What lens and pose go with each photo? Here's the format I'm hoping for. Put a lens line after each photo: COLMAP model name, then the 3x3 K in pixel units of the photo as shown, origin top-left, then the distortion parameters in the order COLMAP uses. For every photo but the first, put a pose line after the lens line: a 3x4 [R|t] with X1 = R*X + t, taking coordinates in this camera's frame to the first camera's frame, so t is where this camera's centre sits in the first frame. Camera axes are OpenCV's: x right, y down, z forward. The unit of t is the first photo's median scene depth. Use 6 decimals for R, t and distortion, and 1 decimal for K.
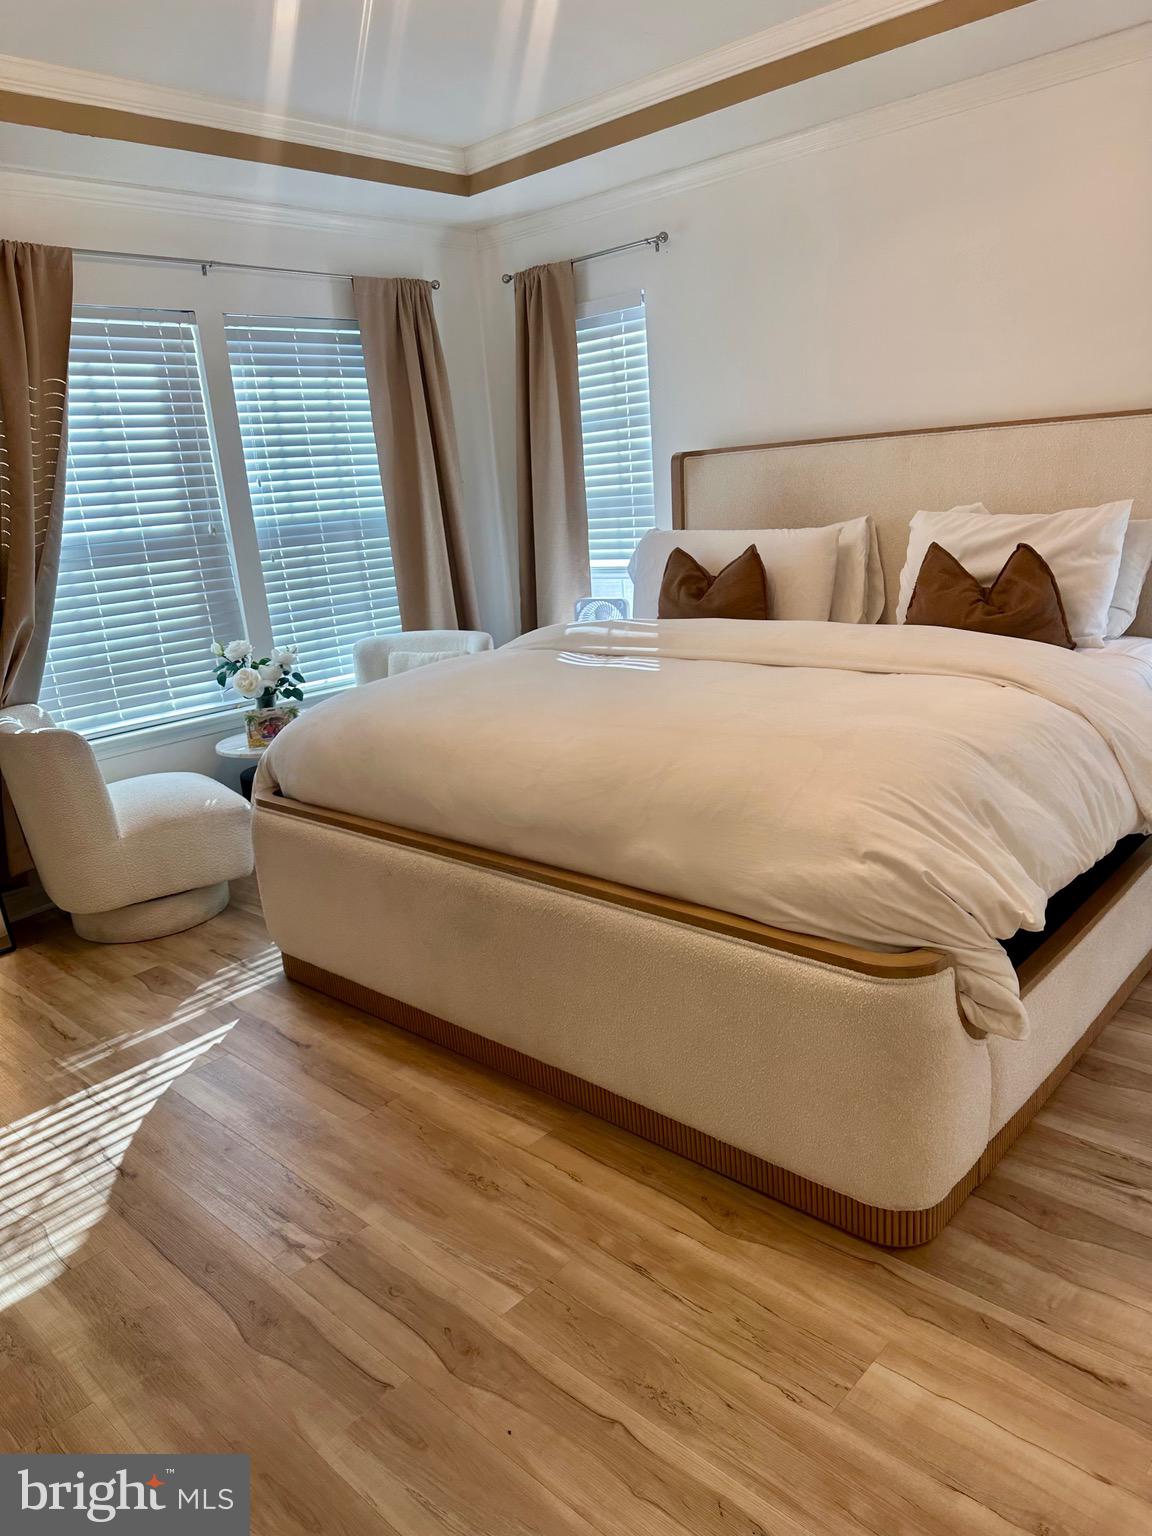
lens RADIAL K [[1082.6, 0, 572.6], [0, 1082.6, 766.5], [0, 0, 1]] dist [0.070480, -0.085507]
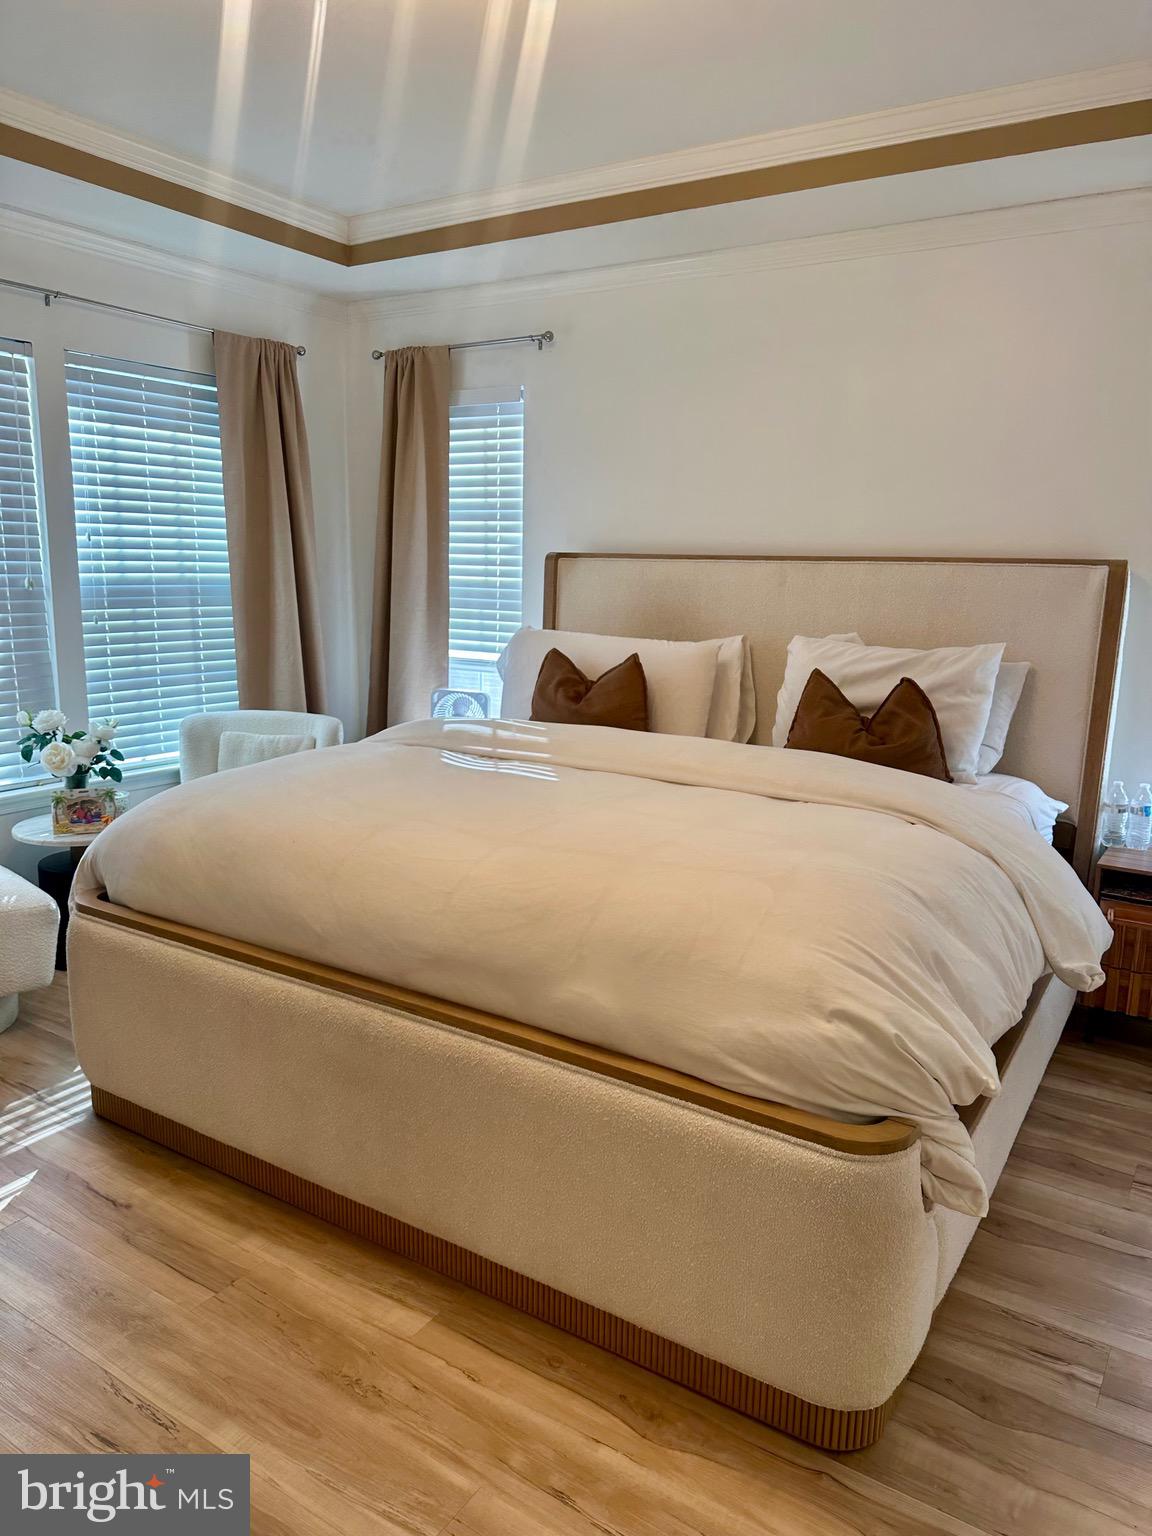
lens RADIAL K [[1082.6, 0, 582.2], [0, 1082.6, 771.9], [0, 0, 1]] dist [0.070480, -0.085507]
pose [[0.978709, 0.060142, 0.196245, -0.081547], [-0.046001, 0.996058, -0.075838, -0.026535], [-0.200032, 0.065196, 0.977618, 0.078507]]
